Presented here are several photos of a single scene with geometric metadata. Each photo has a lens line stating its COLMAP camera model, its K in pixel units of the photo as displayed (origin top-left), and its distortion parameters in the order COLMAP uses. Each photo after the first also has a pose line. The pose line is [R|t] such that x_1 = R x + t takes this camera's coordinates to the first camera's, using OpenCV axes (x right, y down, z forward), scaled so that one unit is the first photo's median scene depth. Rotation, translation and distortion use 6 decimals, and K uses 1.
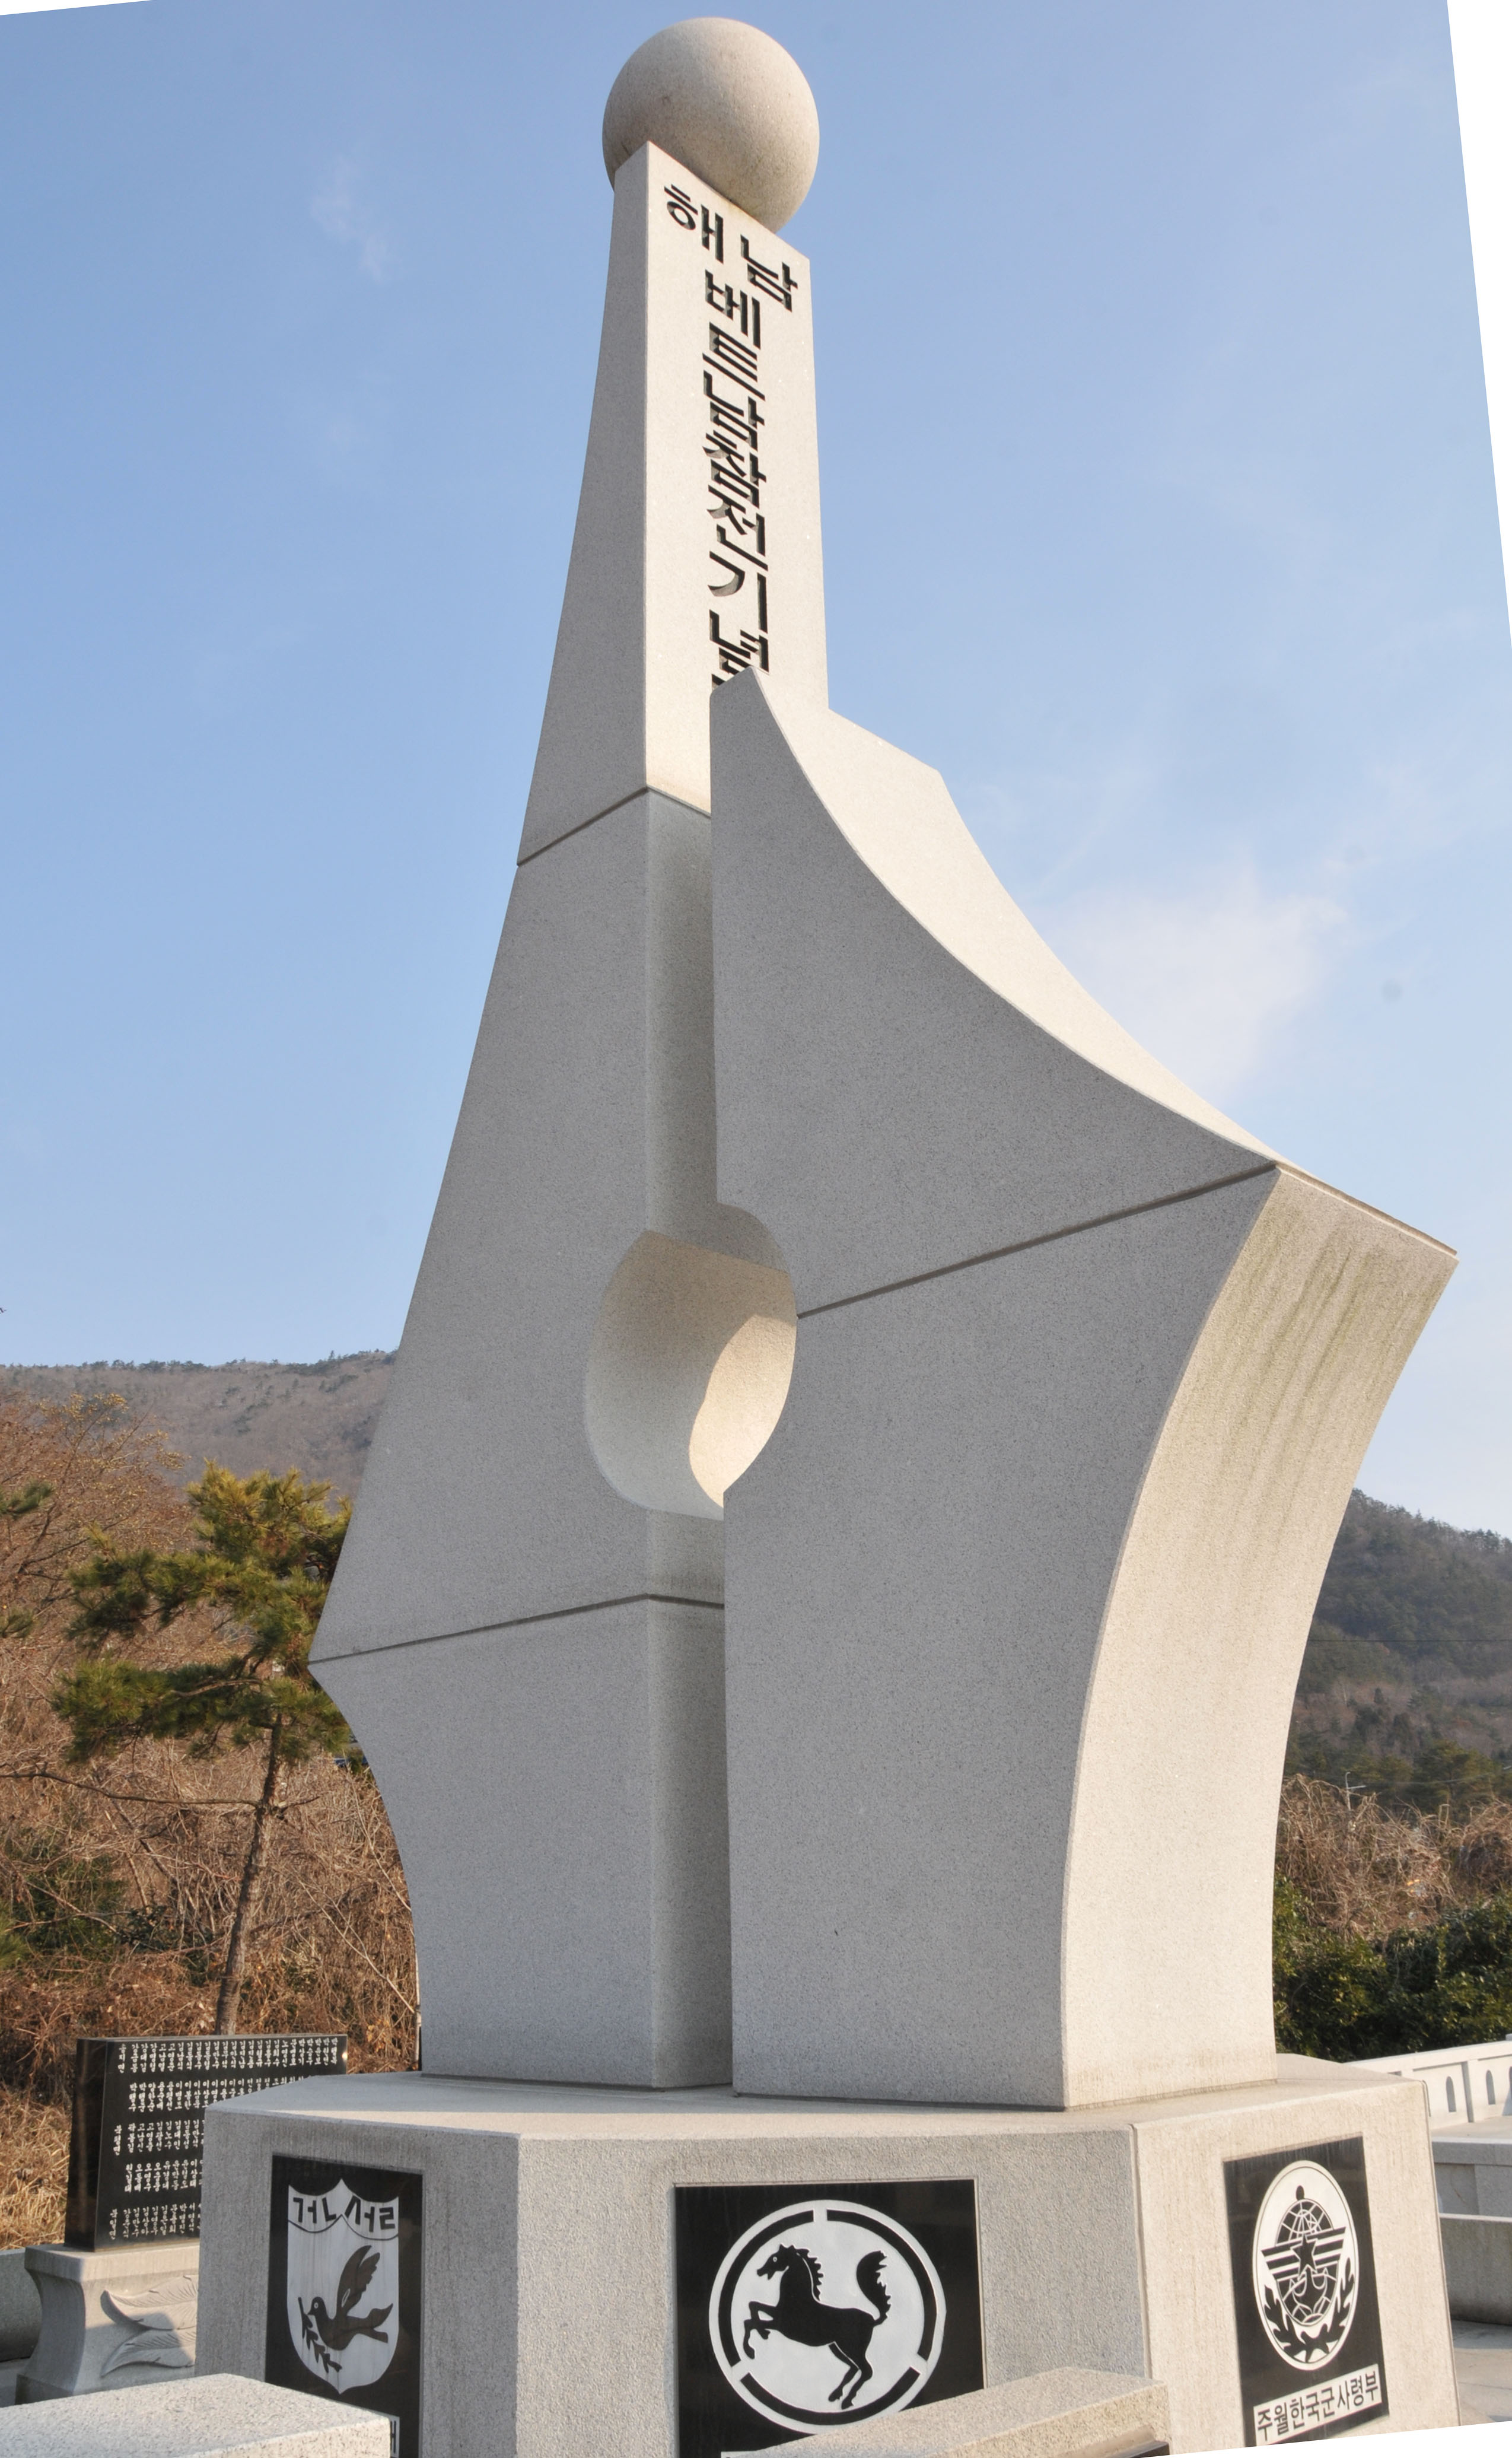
lens RADIAL K [[1993.1, 0, 741.1], [0, 1993.1, 1267.7], [0, 0, 1]] dist [-0.188614, 0.153055]
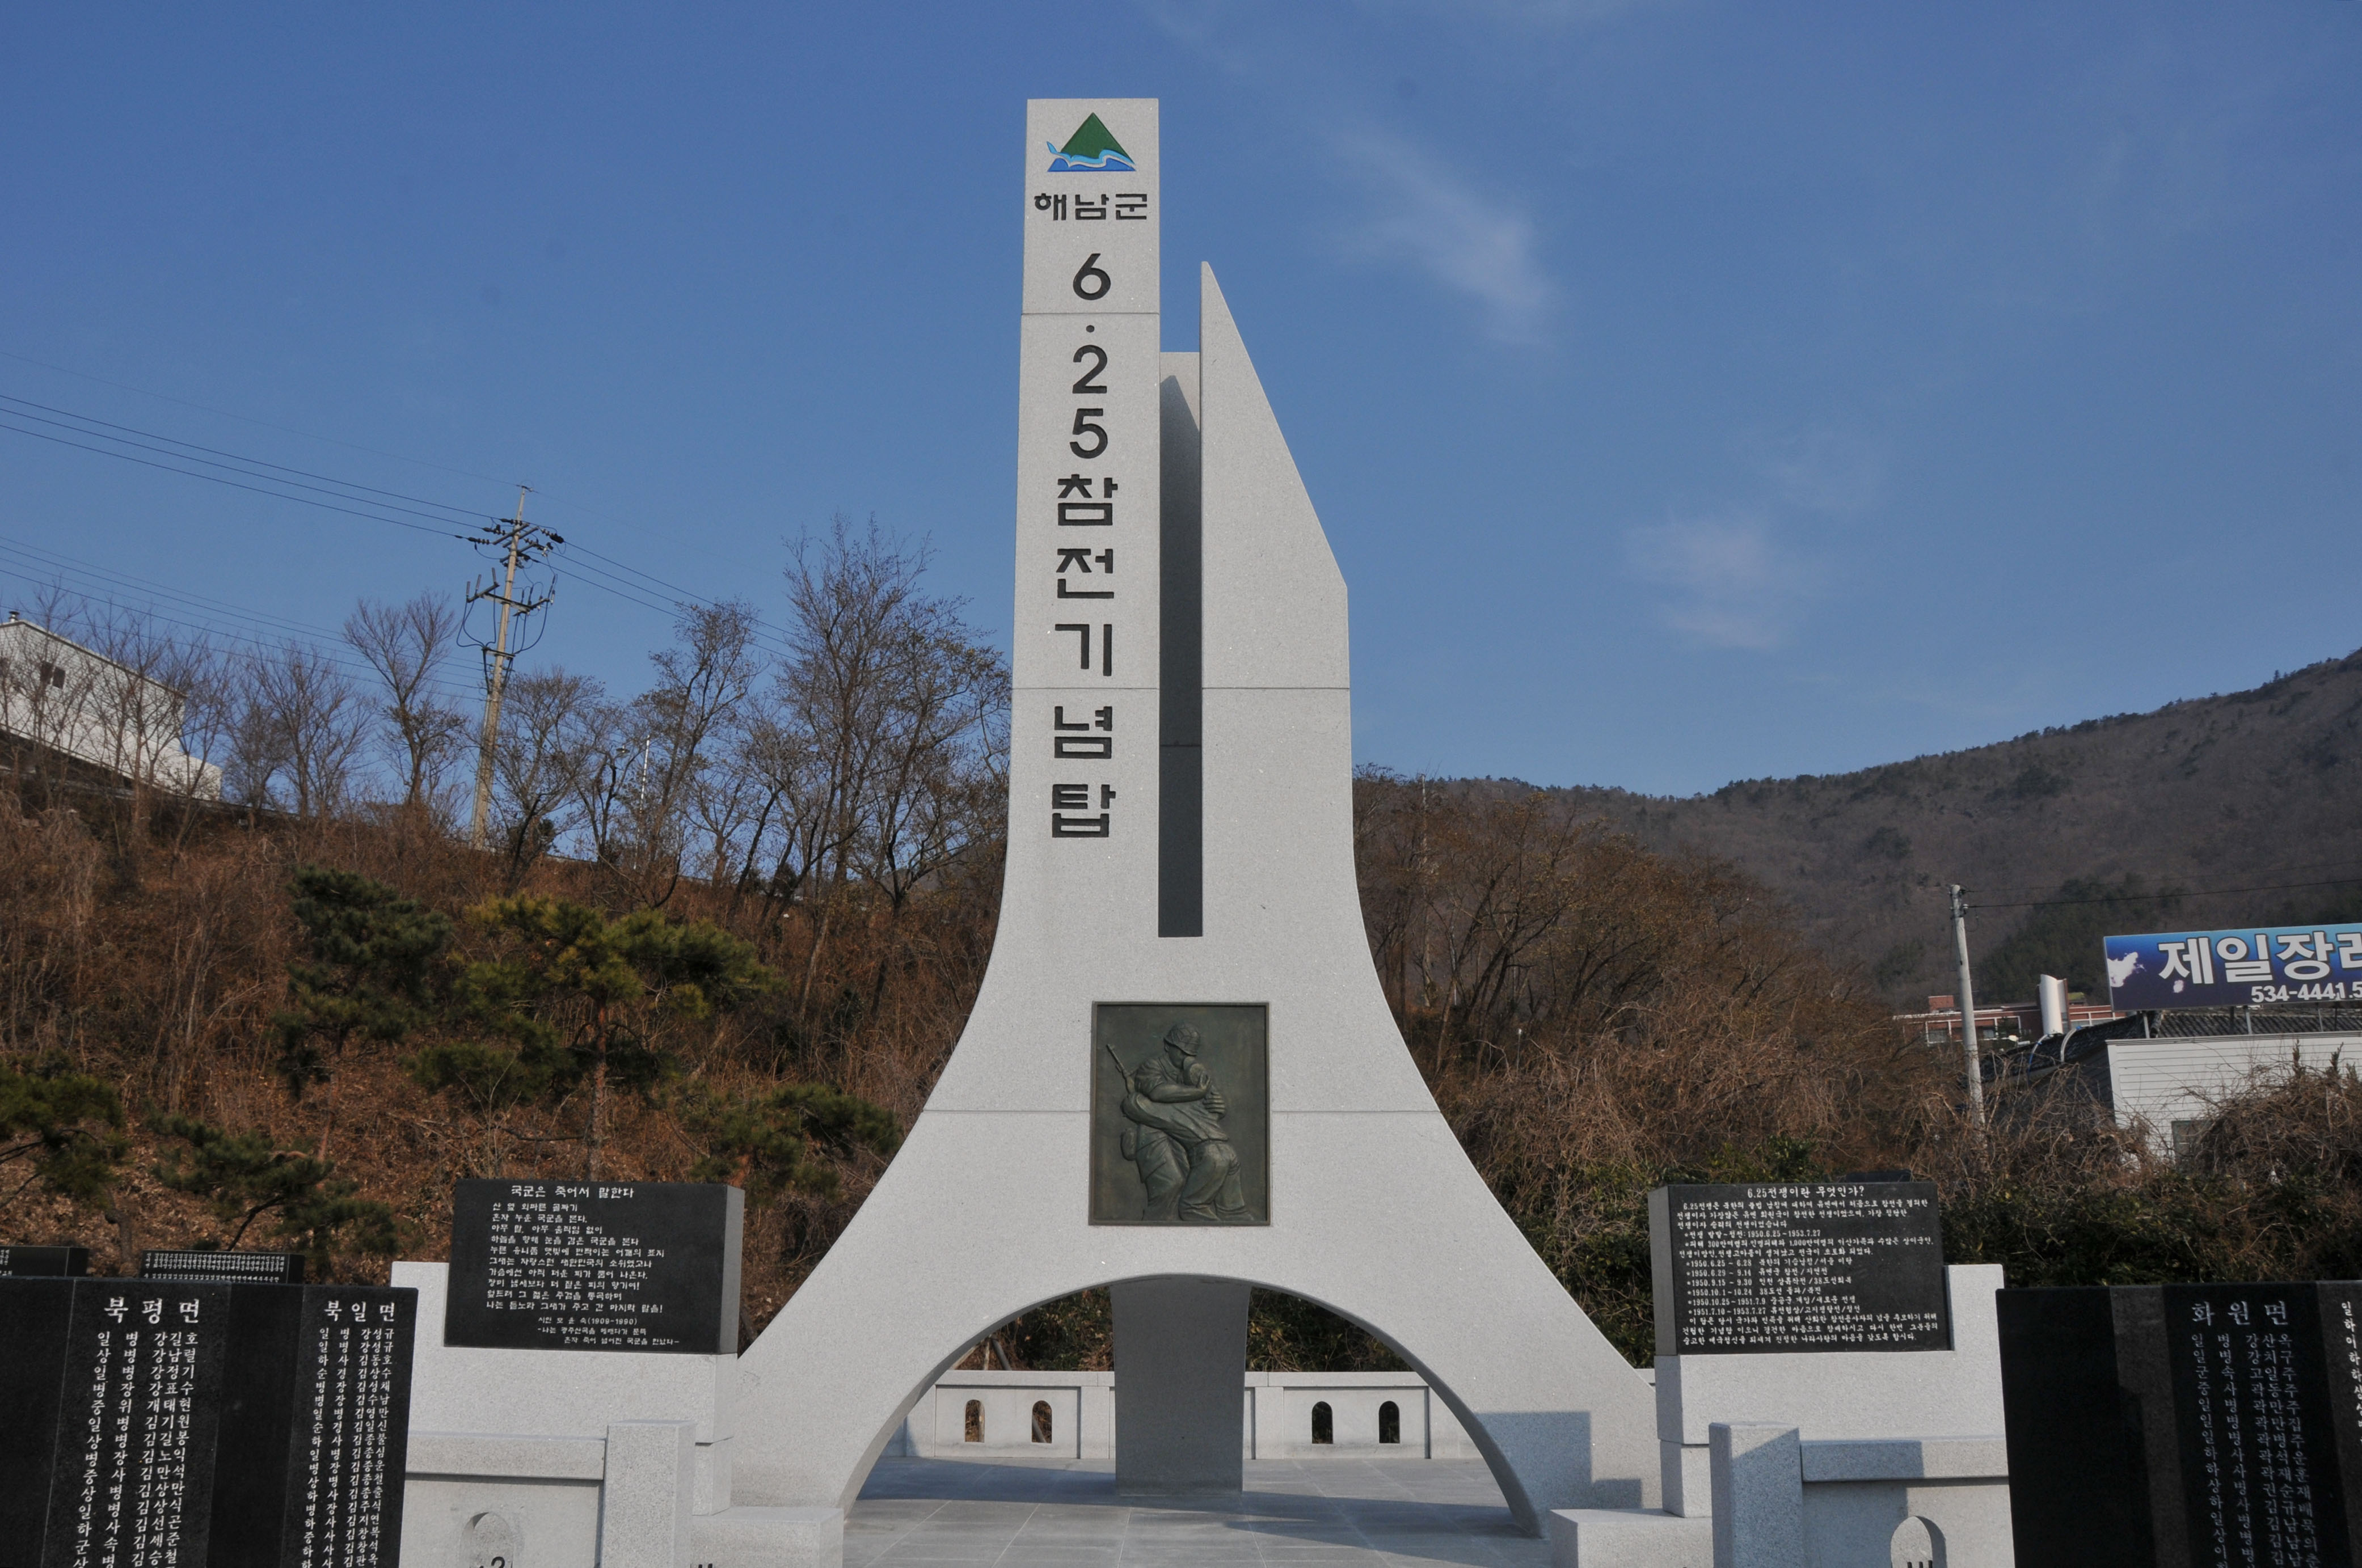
lens RADIAL K [[1919.9, 0, 1161.6], [0, 1919.9, 823.2], [0, 0, 1]] dist [-0.161410, 0.111400]
pose [[0.705219, -0.165288, -0.689454, 3.288165], [0.221719, 0.975086, -0.006975, 0.547522], [0.673430, -0.147946, 0.724296, 1.221442]]
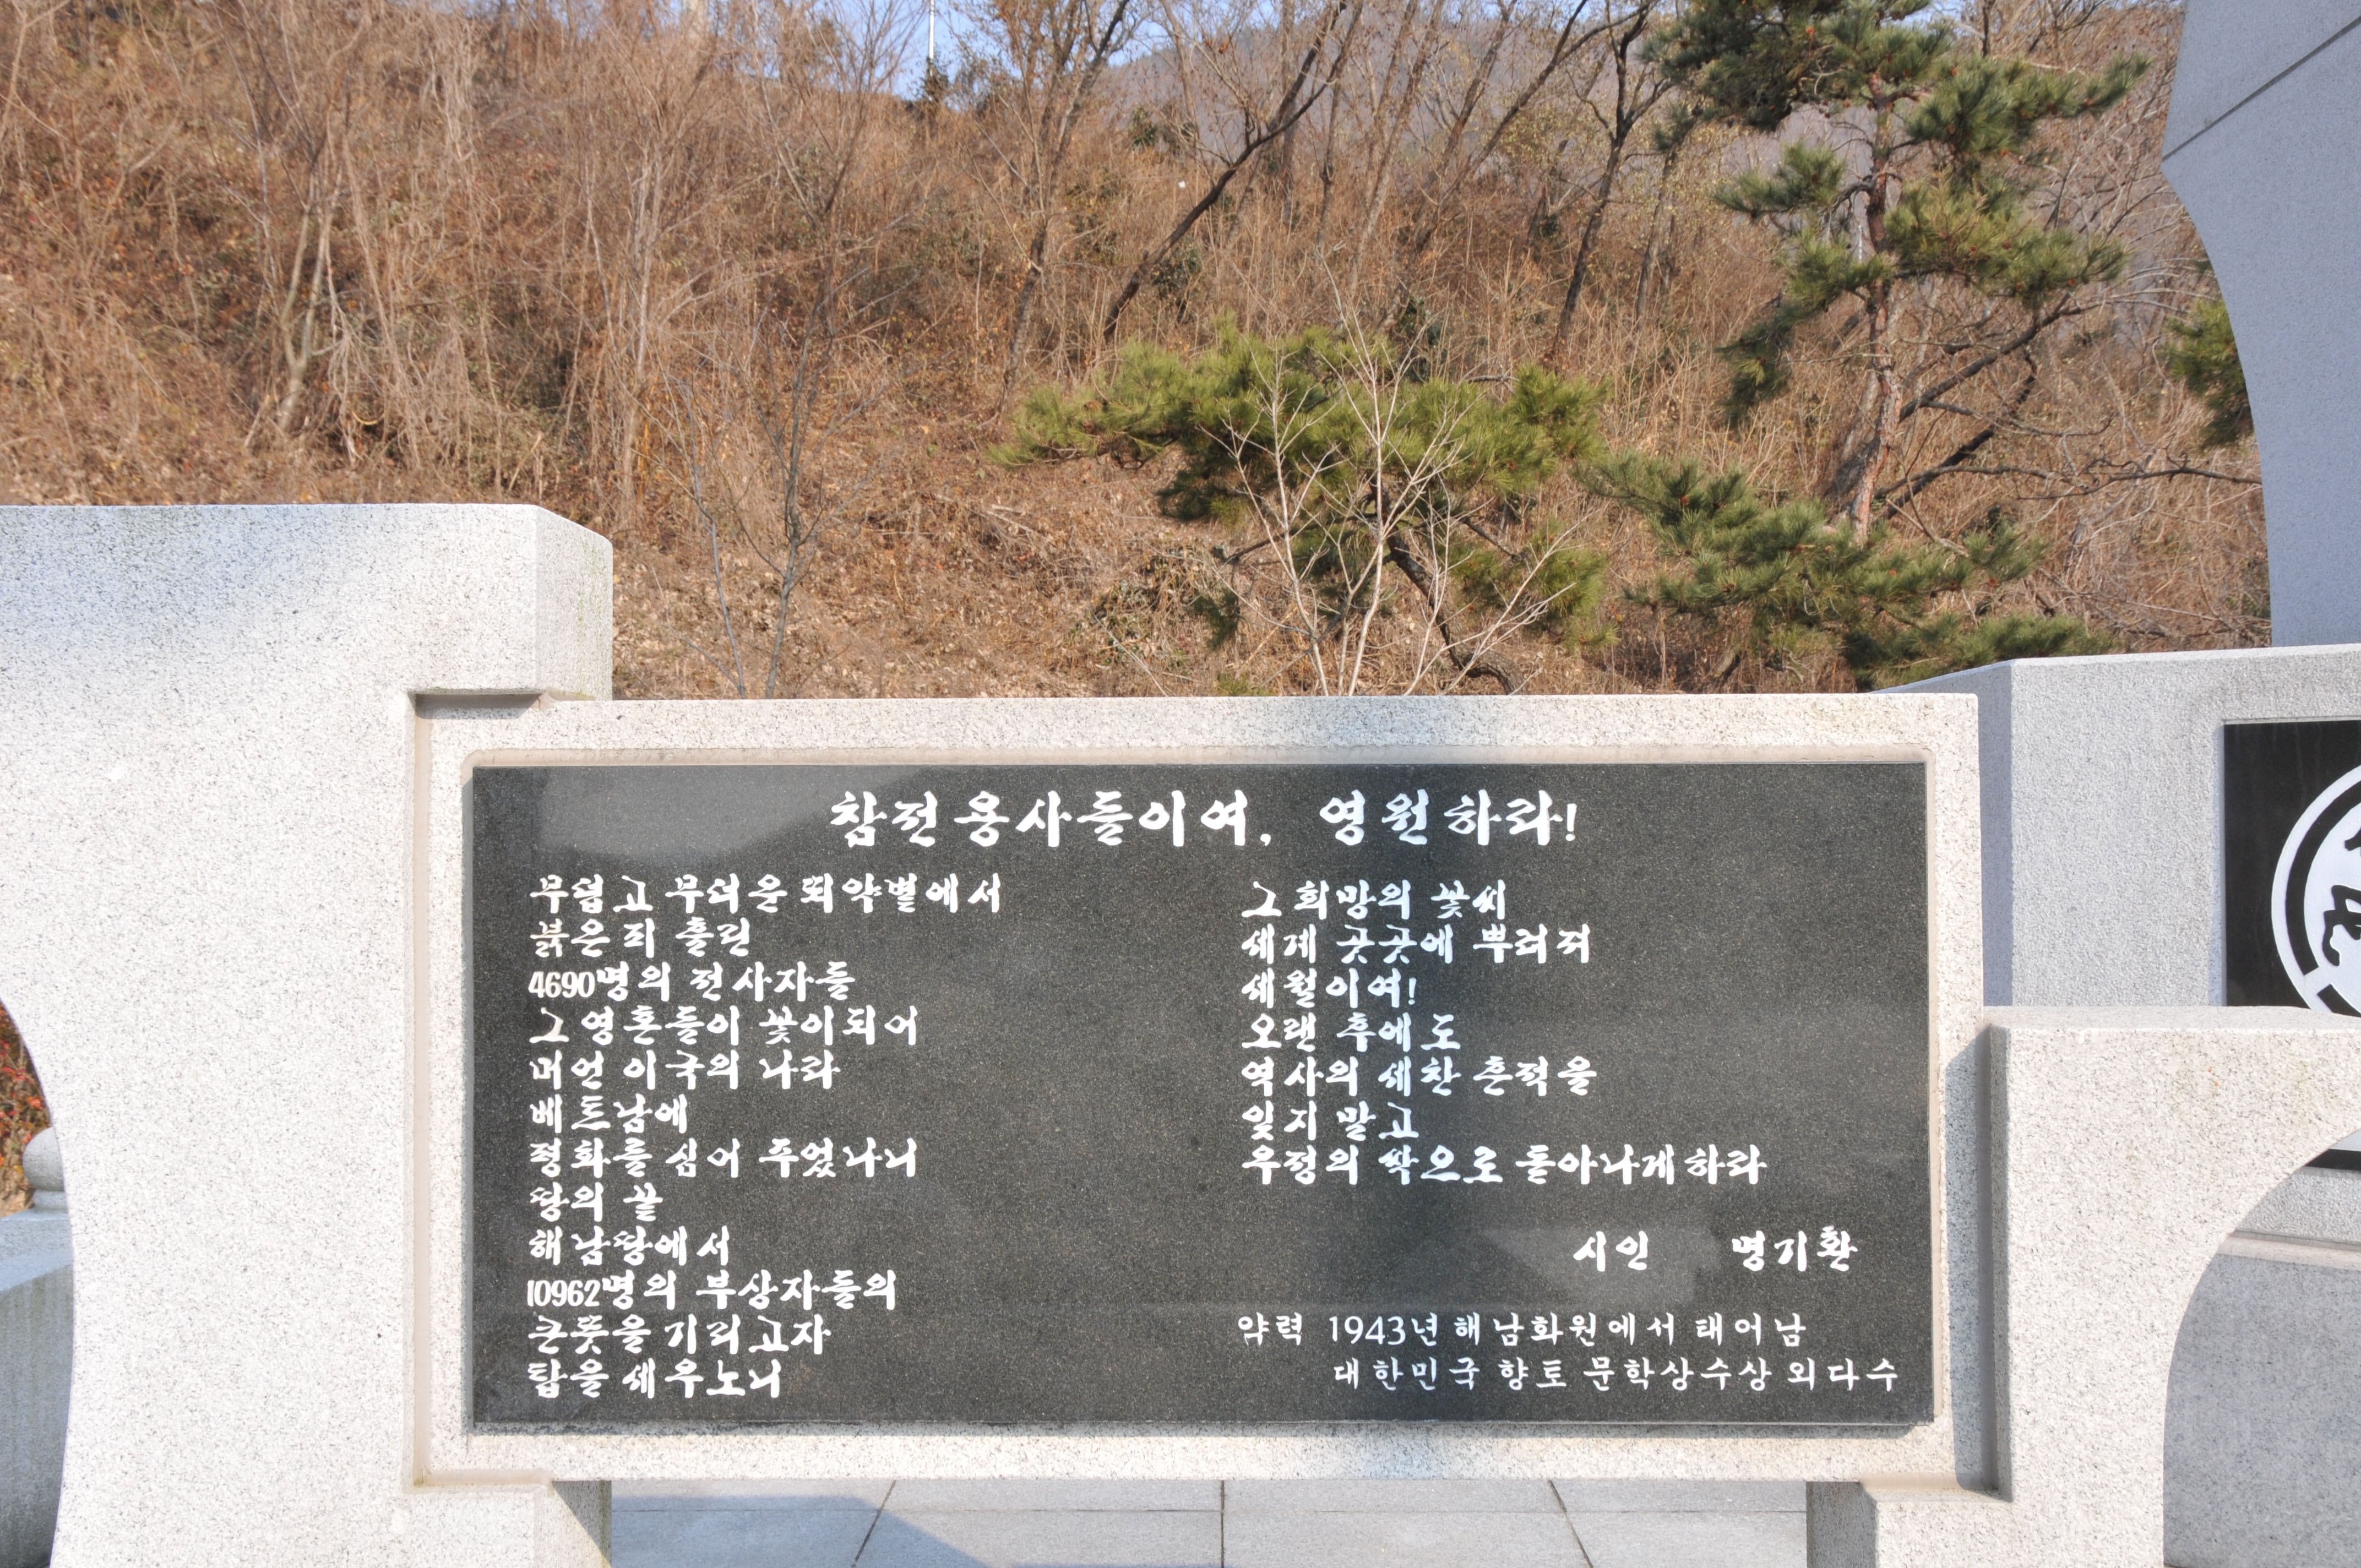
lens RADIAL K [[2744.4, 0, 1162.2], [0, 2744.4, 817.7], [0, 0, 1]] dist [-0.003241, 0.249095]
pose [[0.700462, 0.013743, -0.713557, 0.367620], [0.226883, 0.943660, 0.240895, 0.169105], [0.676666, -0.330632, 0.657880, 0.075612]]
